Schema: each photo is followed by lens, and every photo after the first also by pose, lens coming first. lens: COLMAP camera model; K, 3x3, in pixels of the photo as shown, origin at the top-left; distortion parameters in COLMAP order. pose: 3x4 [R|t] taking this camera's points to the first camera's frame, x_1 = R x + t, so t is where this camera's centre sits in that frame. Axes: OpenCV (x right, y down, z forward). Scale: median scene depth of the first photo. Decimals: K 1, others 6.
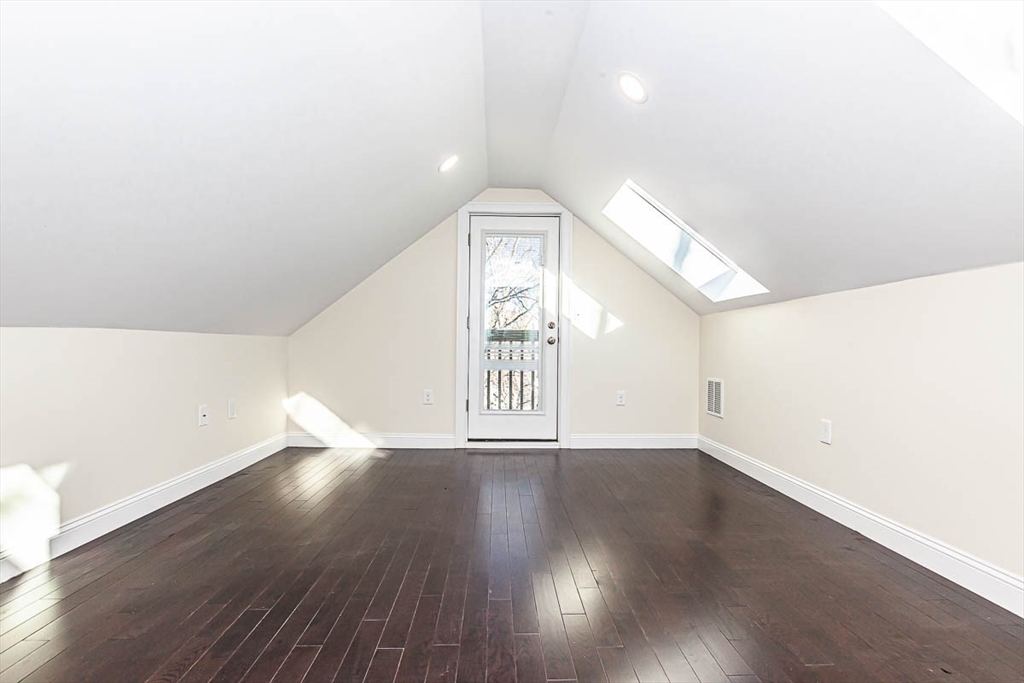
lens RADIAL K [[449.0, 0, 511.0], [0, 449.0, 346.8], [0, 0, 1]] dist [0.004962, 0.000739]
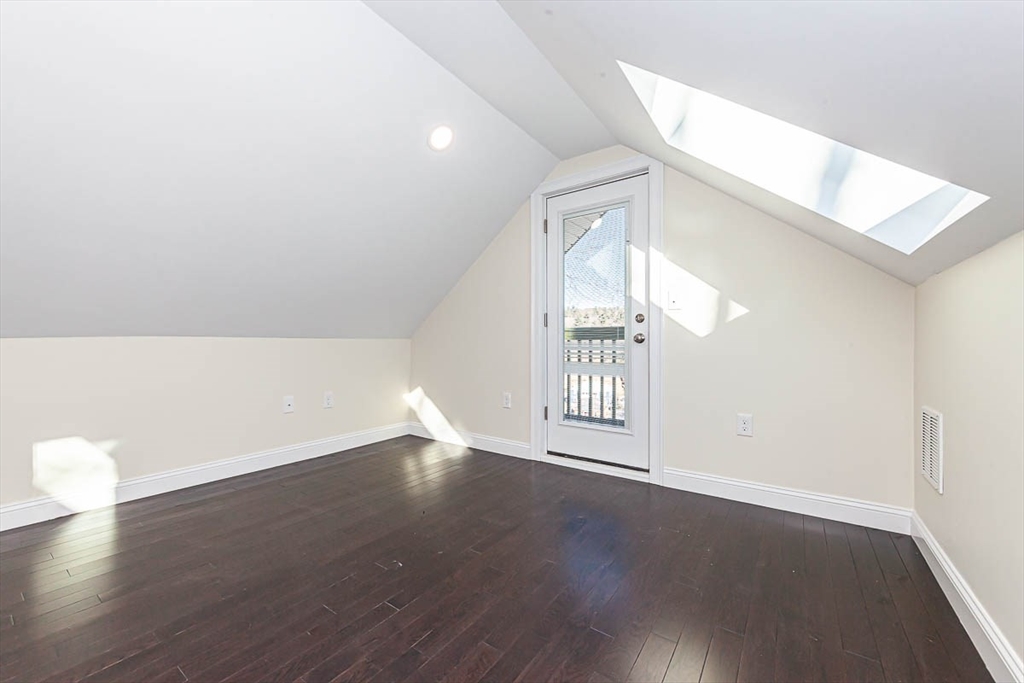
lens RADIAL K [[387.7, 0, 516.9], [0, 387.7, 344.1], [0, 0, 1]] dist [0.003526, 0.000179]
pose [[0.807613, -0.009763, -0.589633, 0.312324], [0.008954, 0.999951, -0.004294, -0.003006], [0.589646, -0.001812, 0.807660, 0.352402]]
